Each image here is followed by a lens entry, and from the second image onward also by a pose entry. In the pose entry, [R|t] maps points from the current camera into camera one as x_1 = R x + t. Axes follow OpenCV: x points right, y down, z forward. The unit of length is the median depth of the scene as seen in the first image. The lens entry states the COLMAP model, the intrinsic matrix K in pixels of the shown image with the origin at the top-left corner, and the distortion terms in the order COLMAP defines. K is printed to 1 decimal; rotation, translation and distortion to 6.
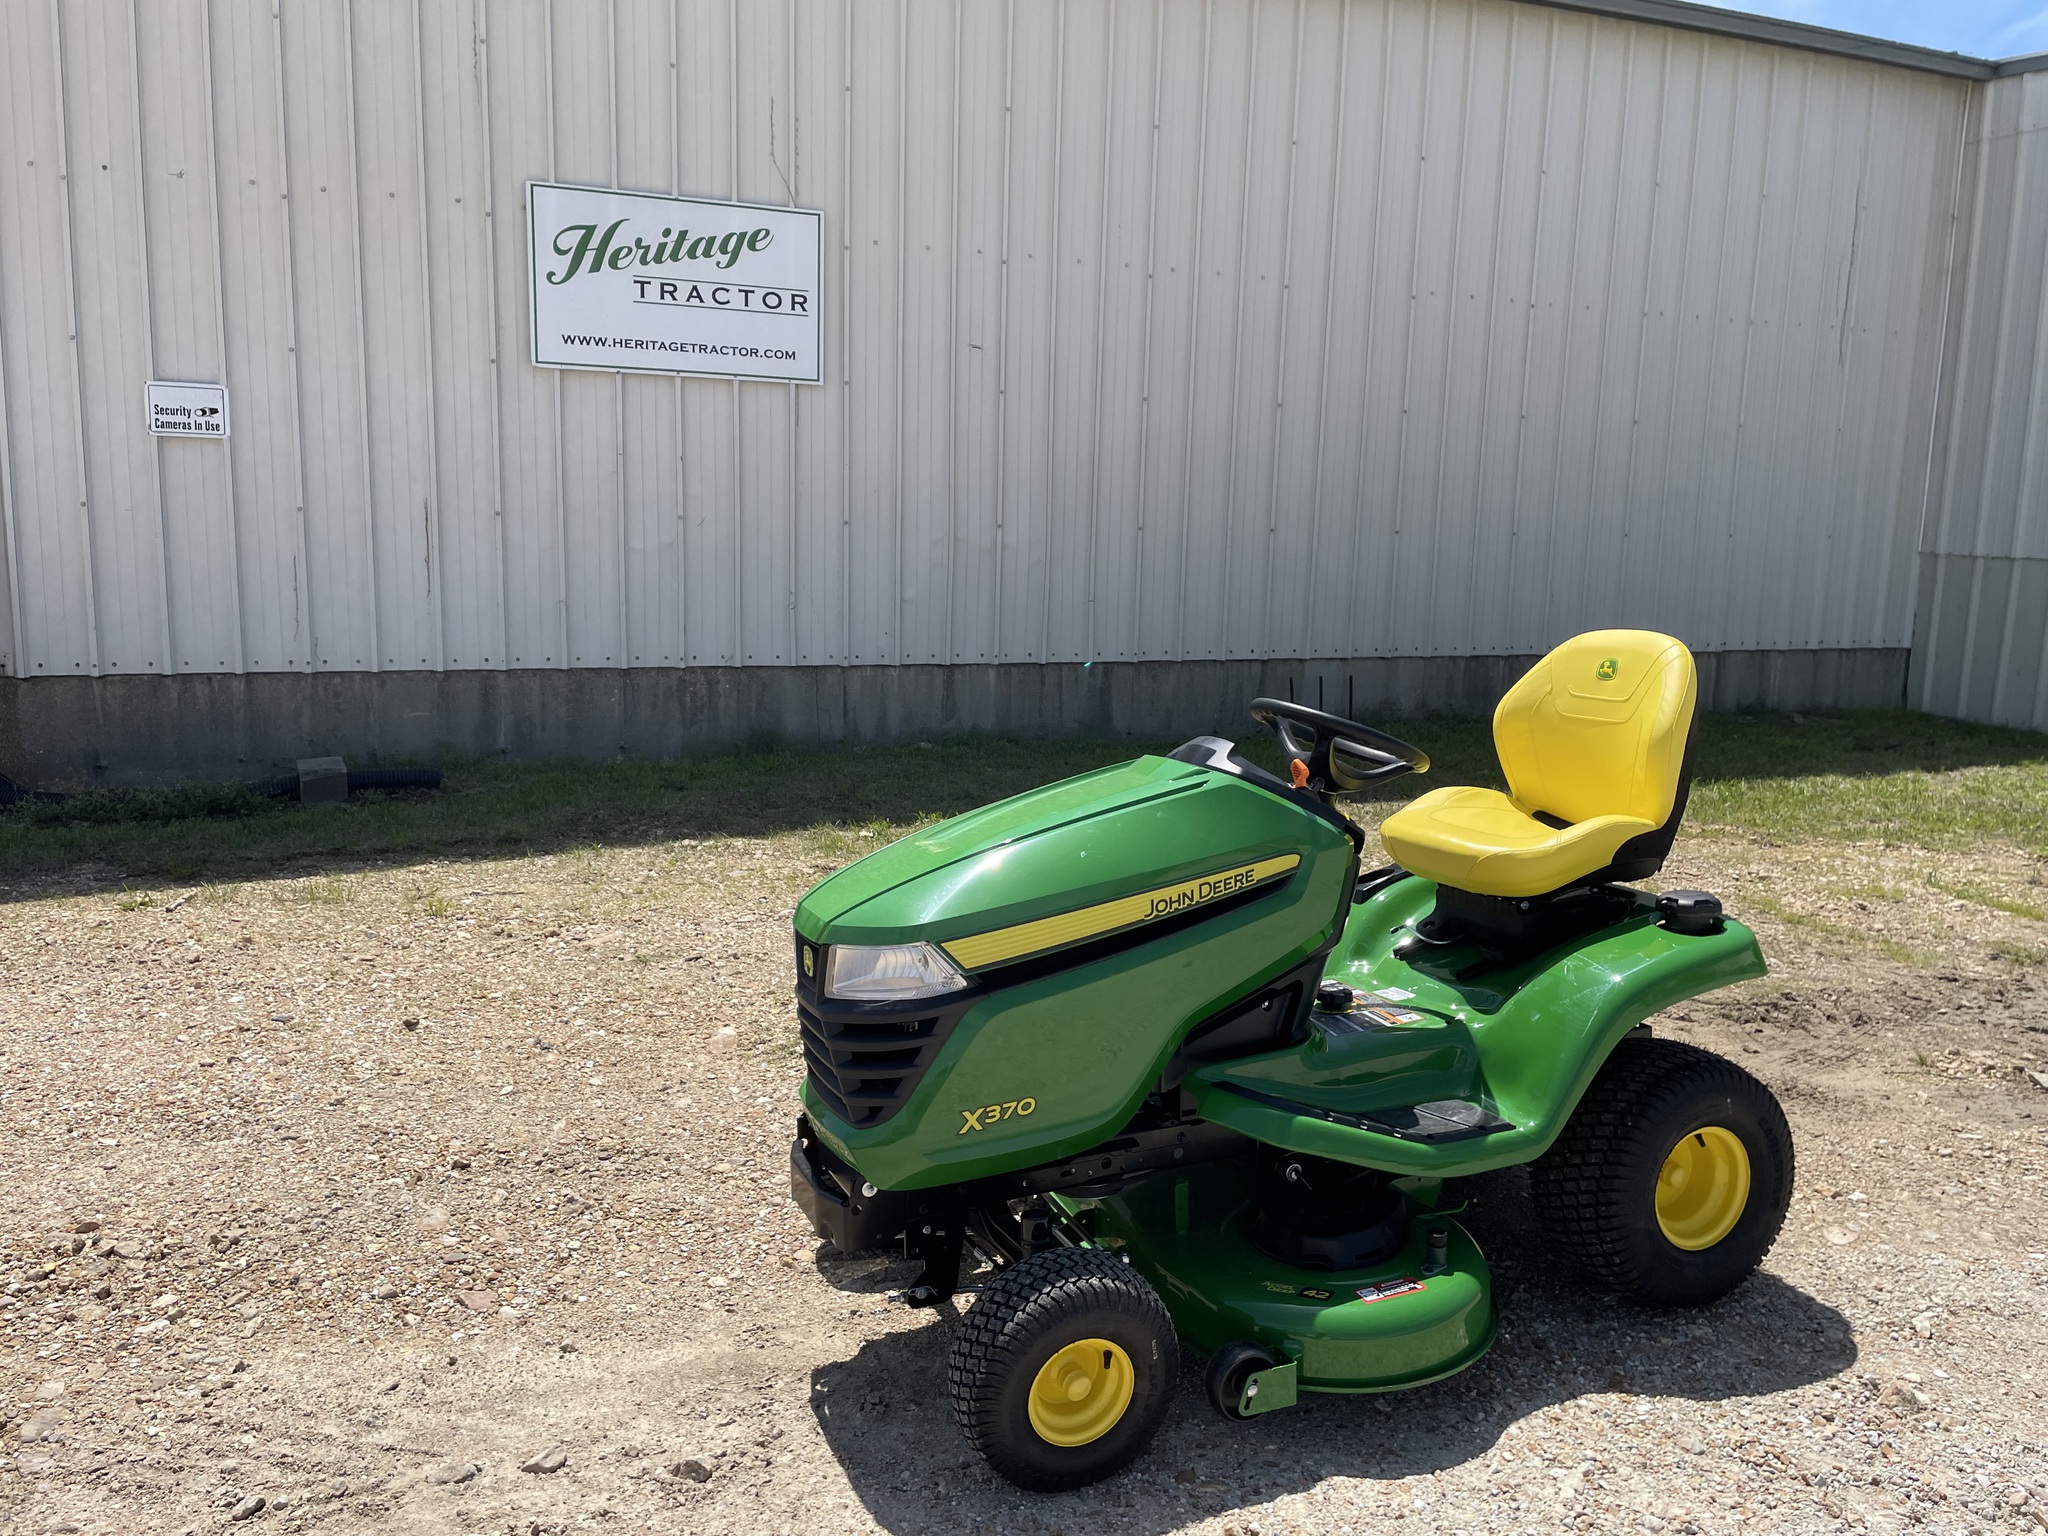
lens RADIAL K [[1546.7, 0, 1039.9], [0, 1546.7, 734.2], [0, 0, 1]] dist [0.091856, -0.117959]
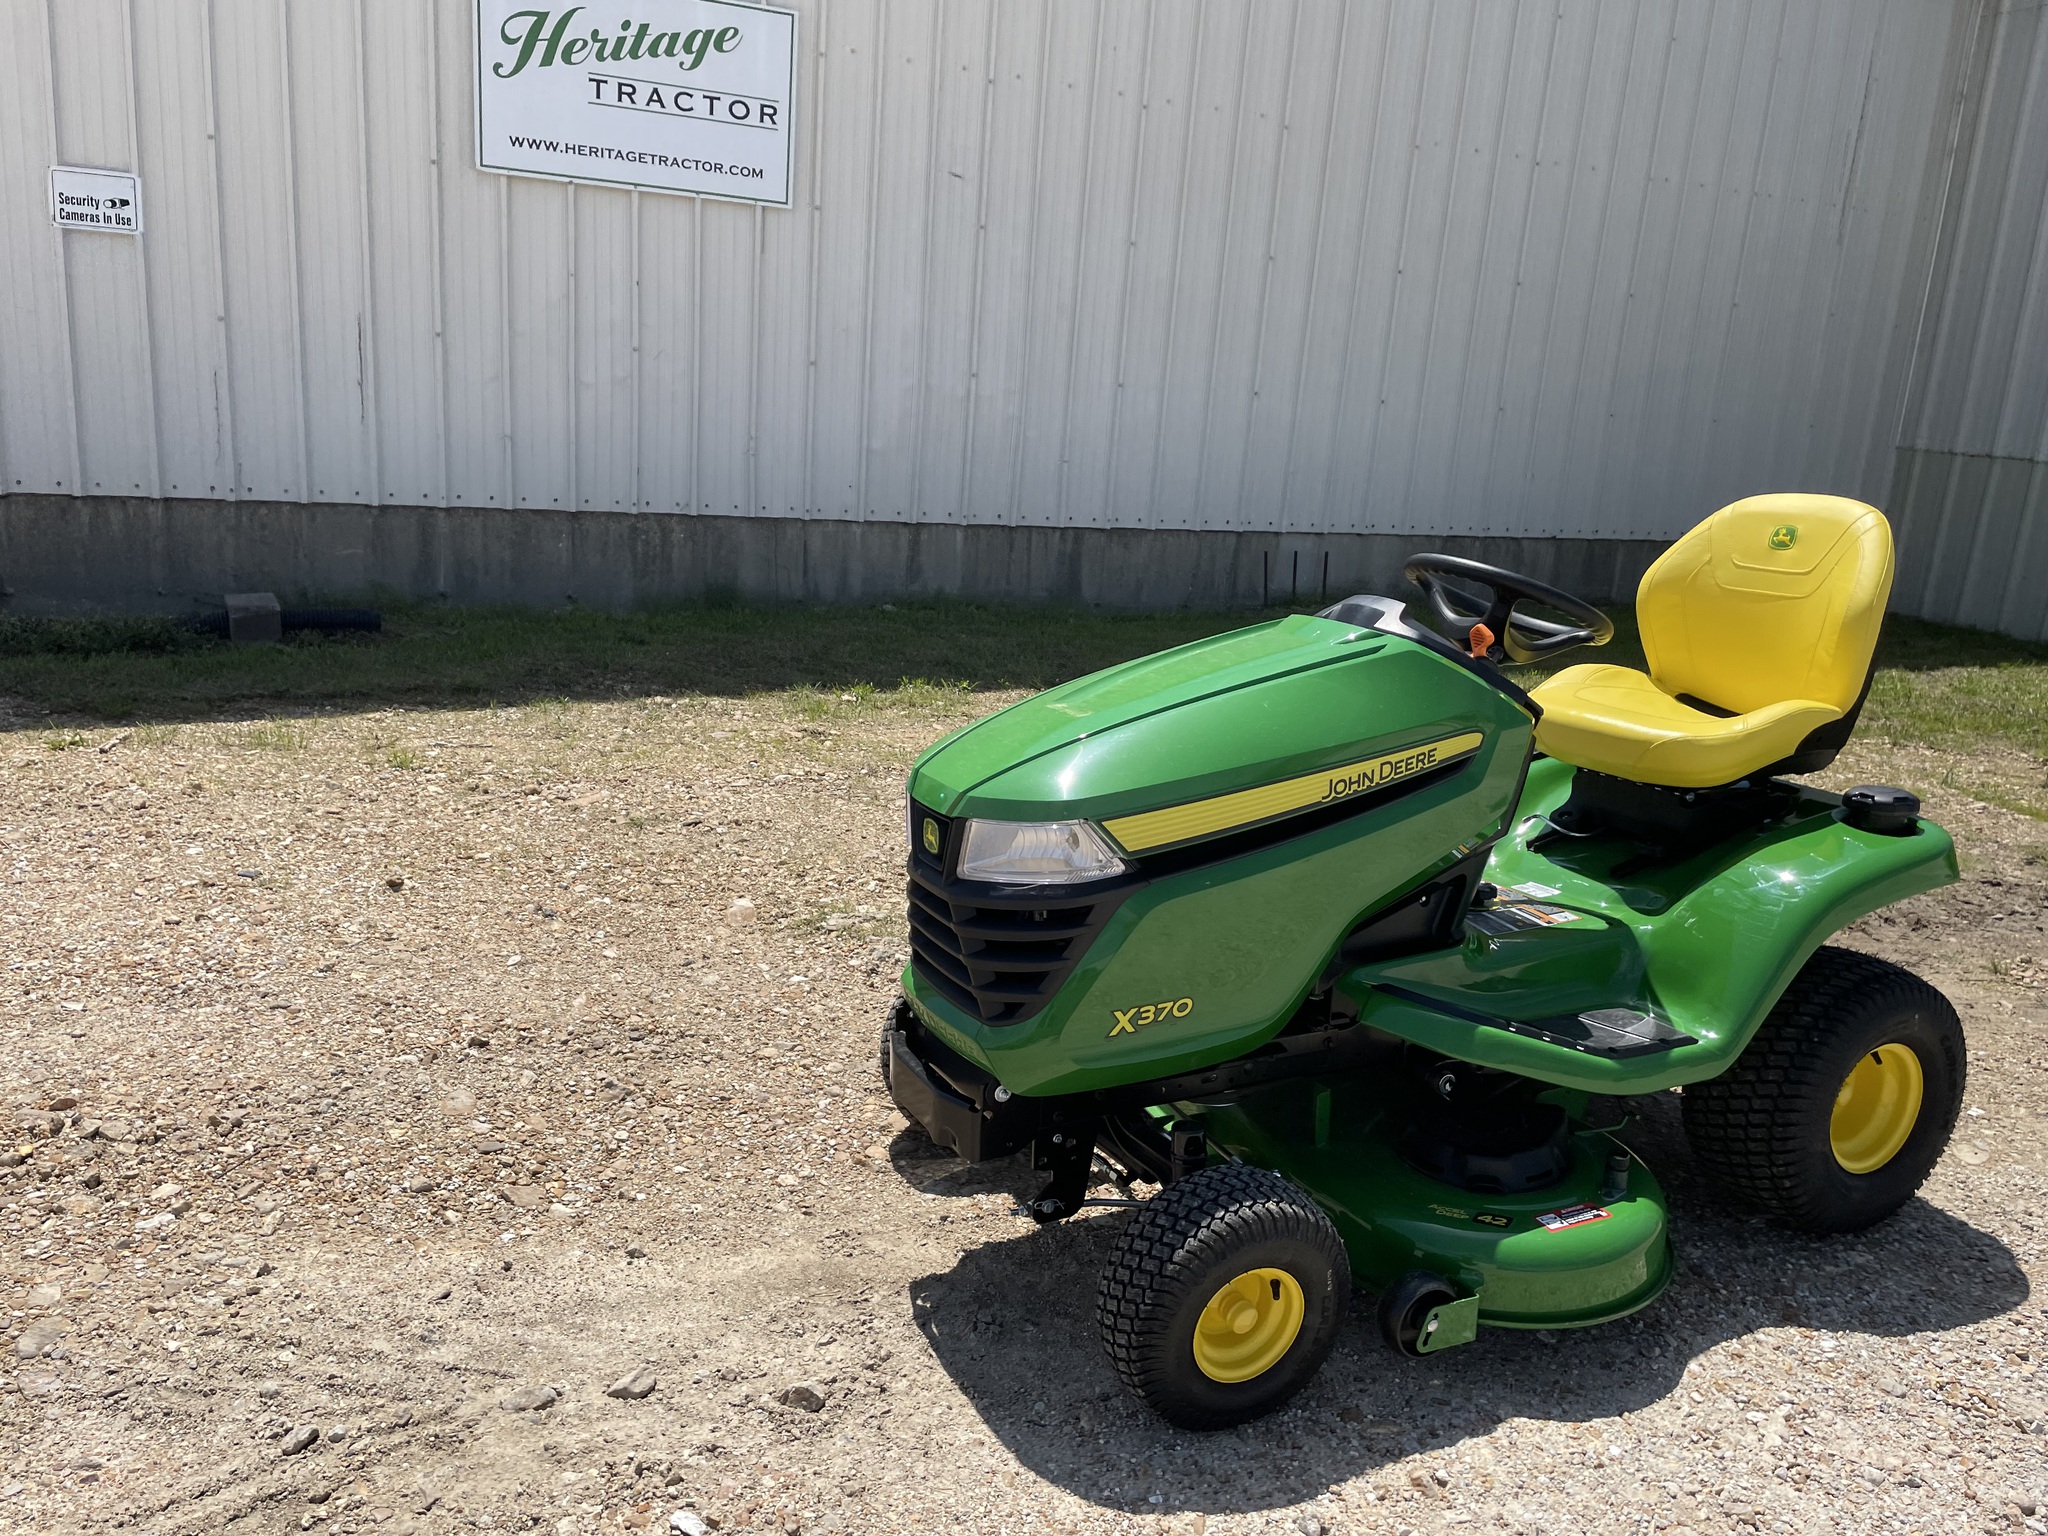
lens RADIAL K [[1546.7, 0, 1002.7], [0, 1546.7, 761.4], [0, 0, 1]] dist [0.094363, -0.123958]
pose [[0.998458, 0.032988, 0.044645, -0.061720], [-0.037226, 0.994521, 0.097687, 0.007588], [-0.041178, -0.099199, 0.994215, 0.058086]]
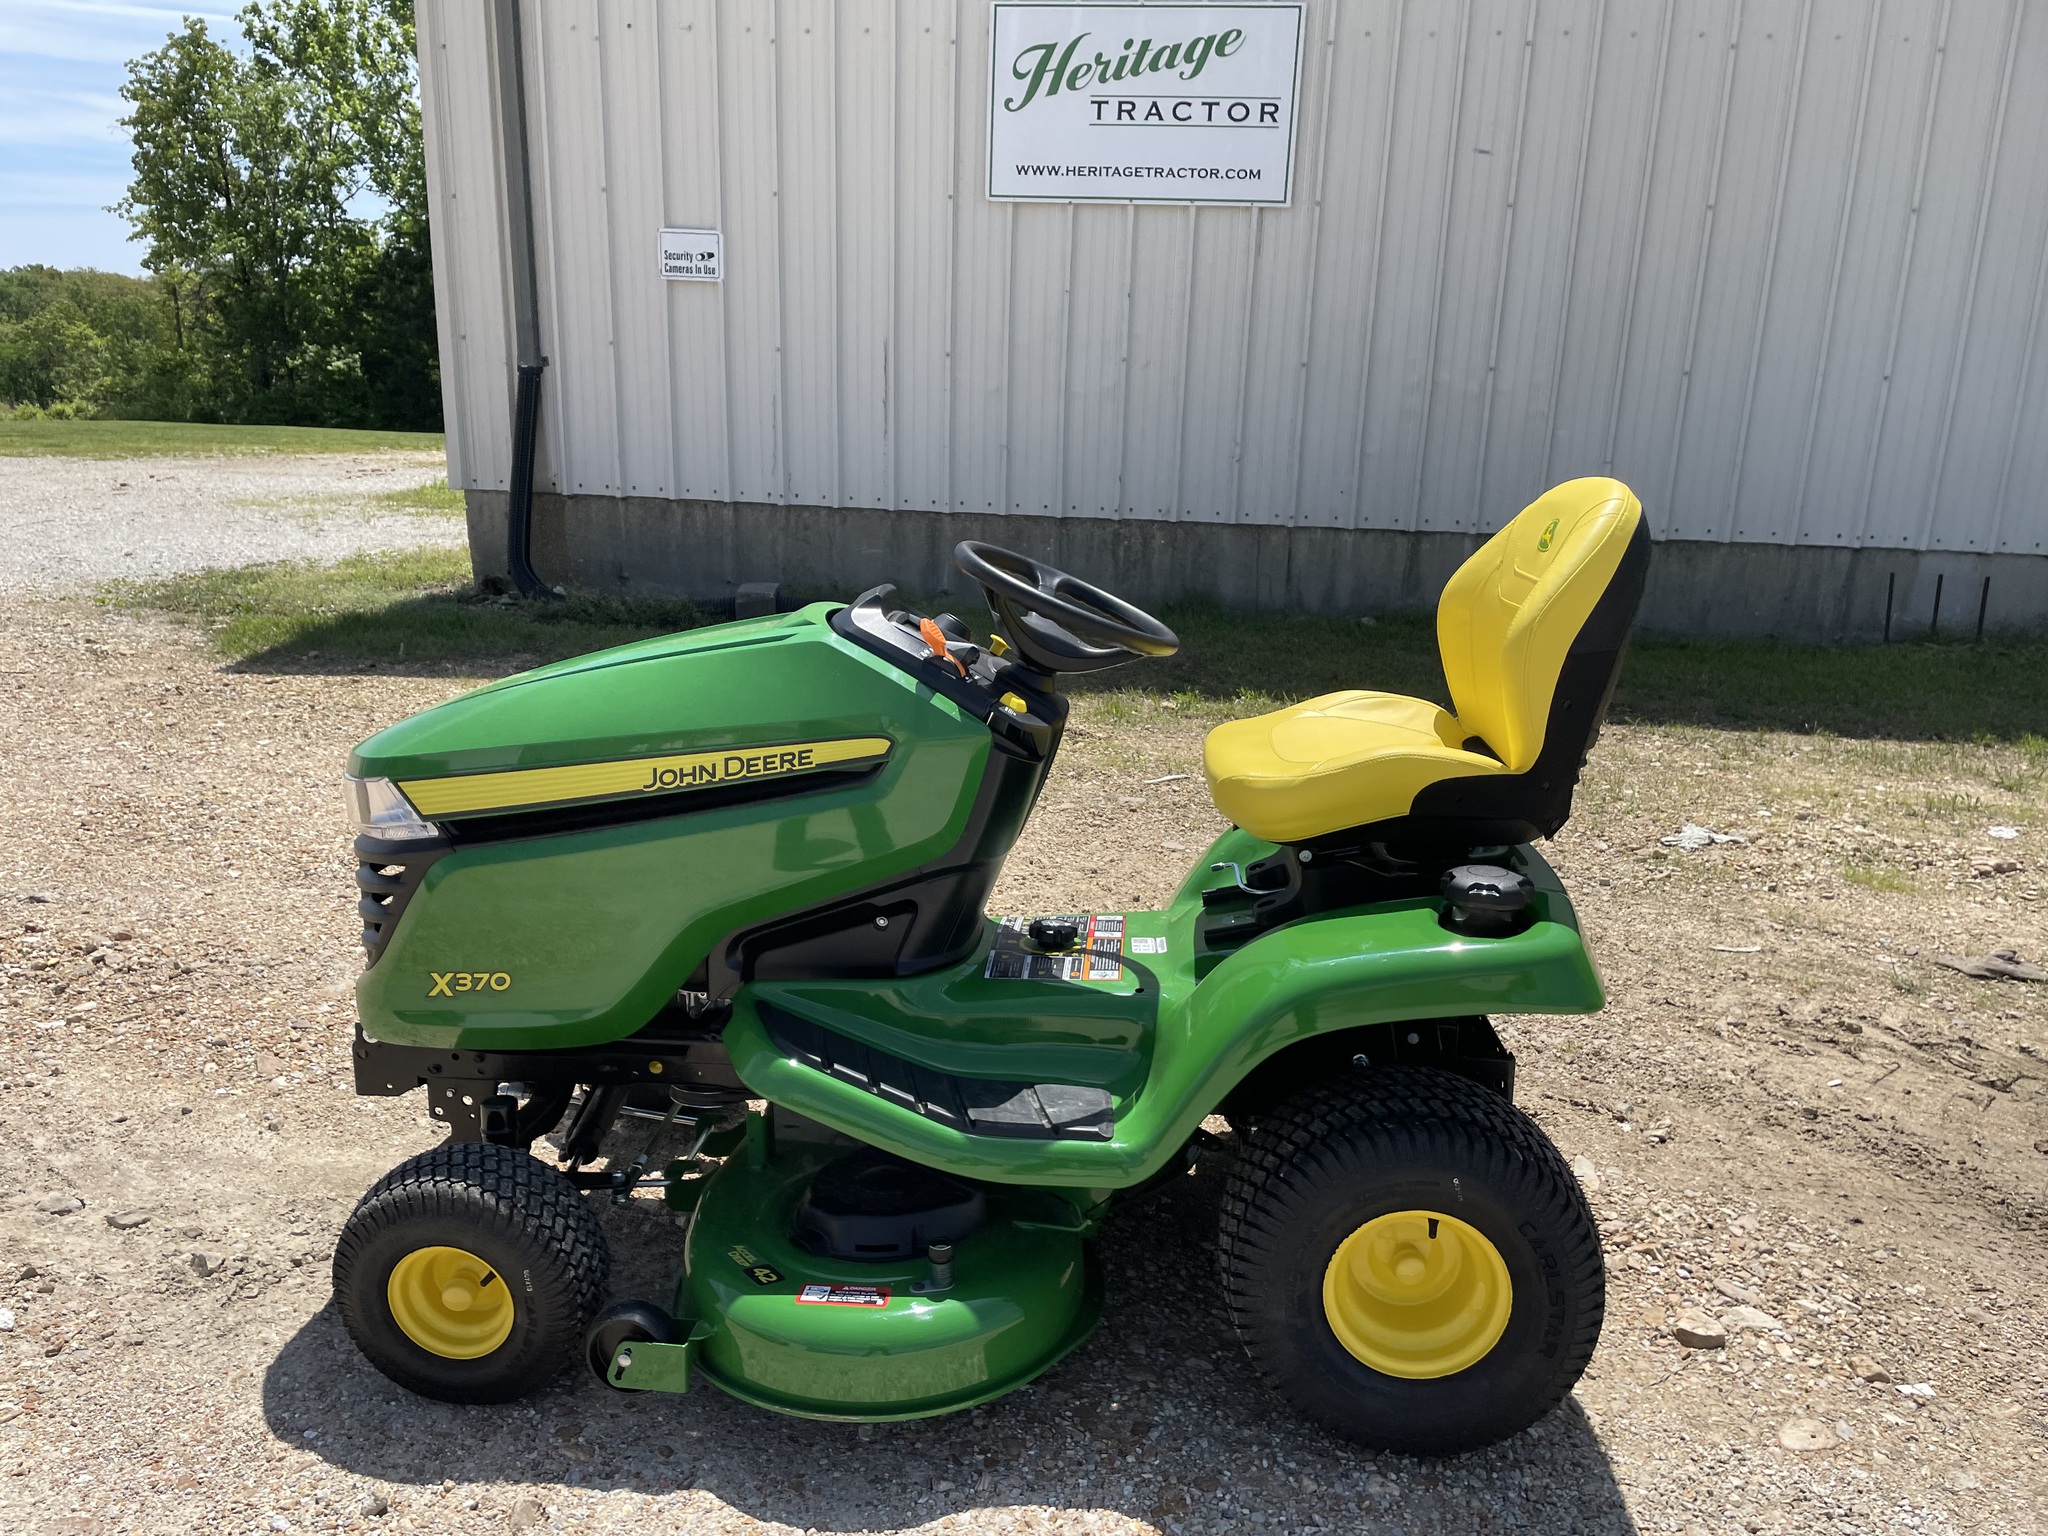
lens RADIAL K [[1546.7, 0, 1006.4], [0, 1546.7, 773.8], [0, 0, 1]] dist [0.094363, -0.123958]
pose [[0.870733, 0.129576, -0.474377, 0.255531], [-0.078691, 0.988944, 0.125691, -0.003210], [0.485419, -0.072114, 0.871303, 0.153063]]
